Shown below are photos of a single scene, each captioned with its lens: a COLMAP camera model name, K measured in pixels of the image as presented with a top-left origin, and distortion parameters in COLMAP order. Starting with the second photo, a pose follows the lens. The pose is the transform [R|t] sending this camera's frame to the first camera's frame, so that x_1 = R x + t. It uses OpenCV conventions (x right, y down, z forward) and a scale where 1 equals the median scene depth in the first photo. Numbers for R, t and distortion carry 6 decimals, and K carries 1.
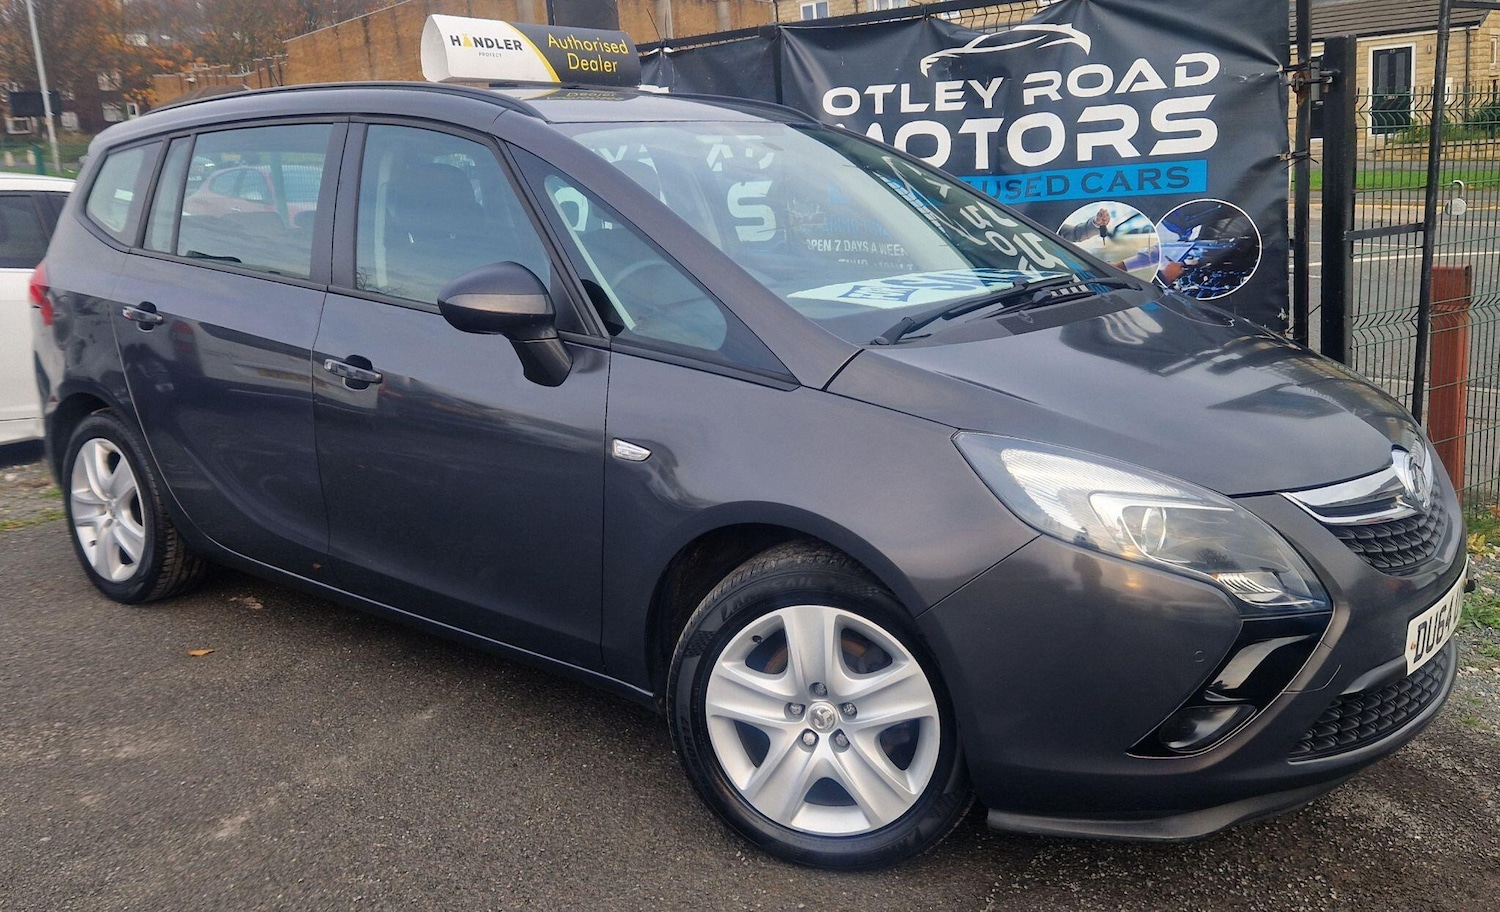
lens RADIAL K [[1293.6, 0, 733.4], [0, 1293.6, 390.9], [0, 0, 1]] dist [0.094934, -0.128255]
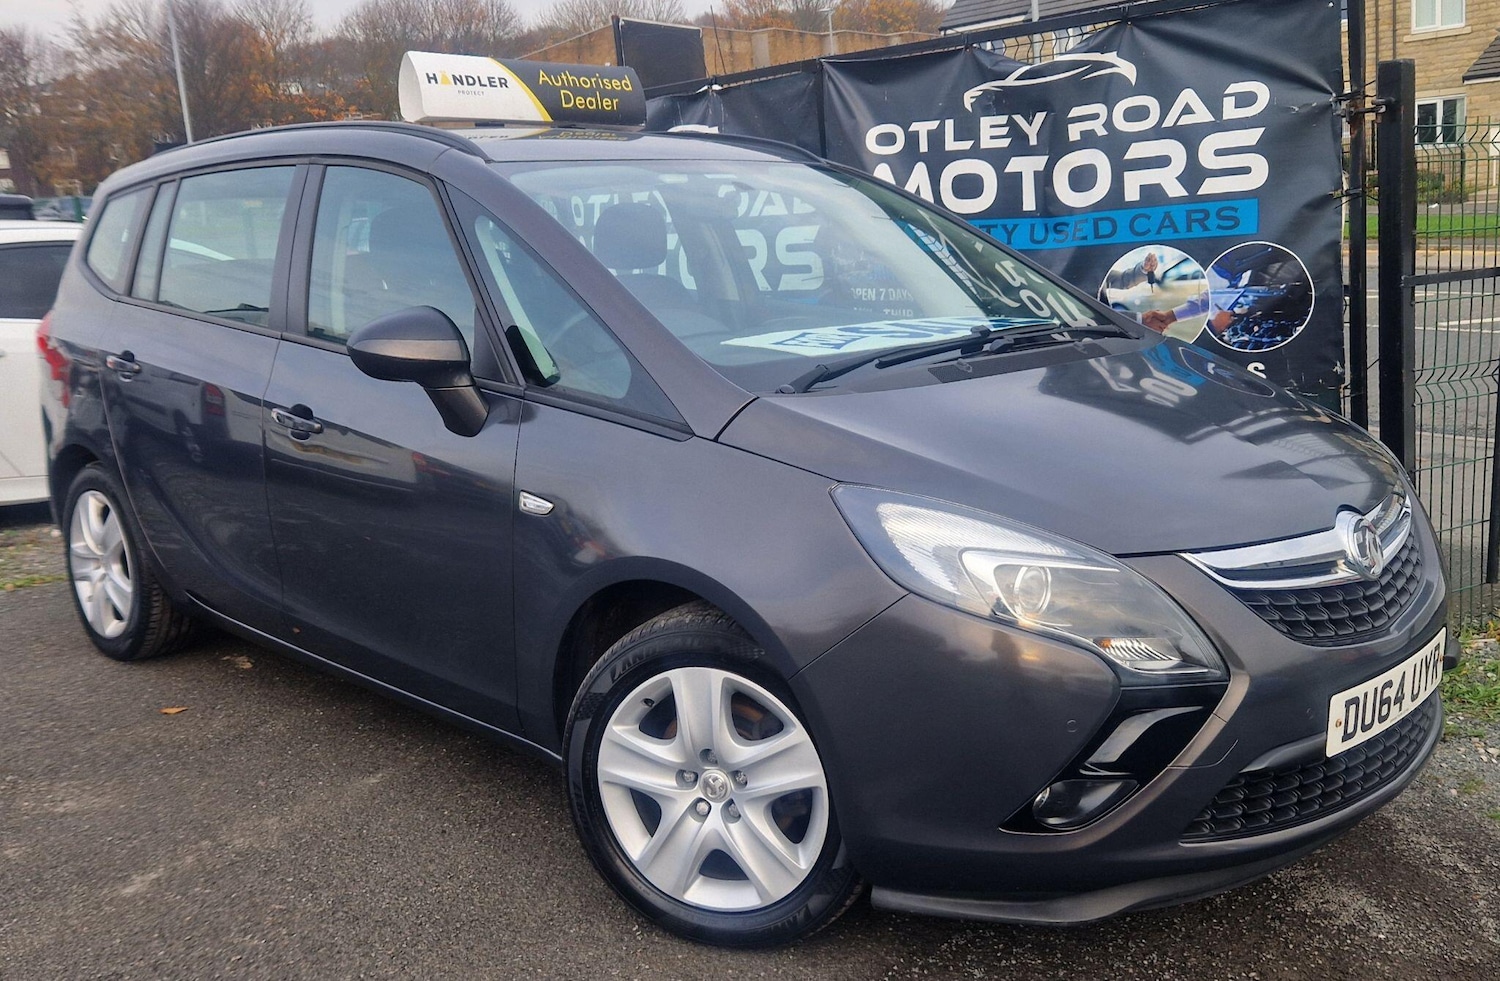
lens RADIAL K [[1393.8, 0, 790.4], [0, 1393.8, 460.1], [0, 0, 1]] dist [0.077954, -0.097370]
pose [[0.996508, 0.008530, -0.083066, 0.122175], [-0.008365, 0.999962, 0.002333, 0.006462], [0.083083, -0.001630, 0.996541, -0.006063]]
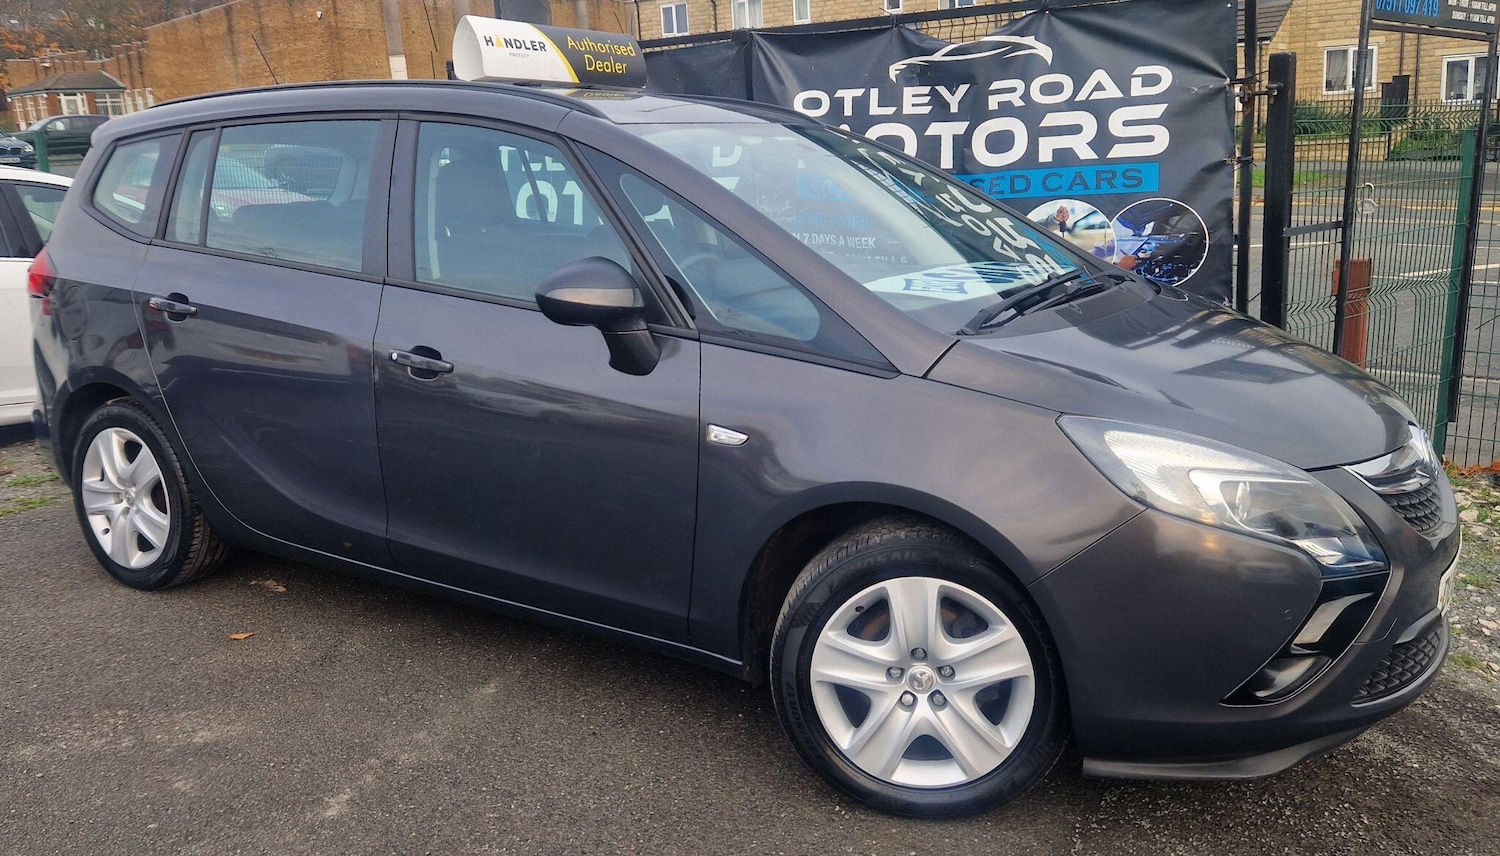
lens RADIAL K [[1215.4, 0, 728.2], [0, 1215.4, 387.1], [0, 0, 1]] dist [0.083819, -0.099582]
pose [[0.993879, -0.009747, 0.110041, -0.118933], [0.008222, 0.999864, 0.014302, -0.004859], [-0.110165, -0.013310, 0.993824, 0.006087]]
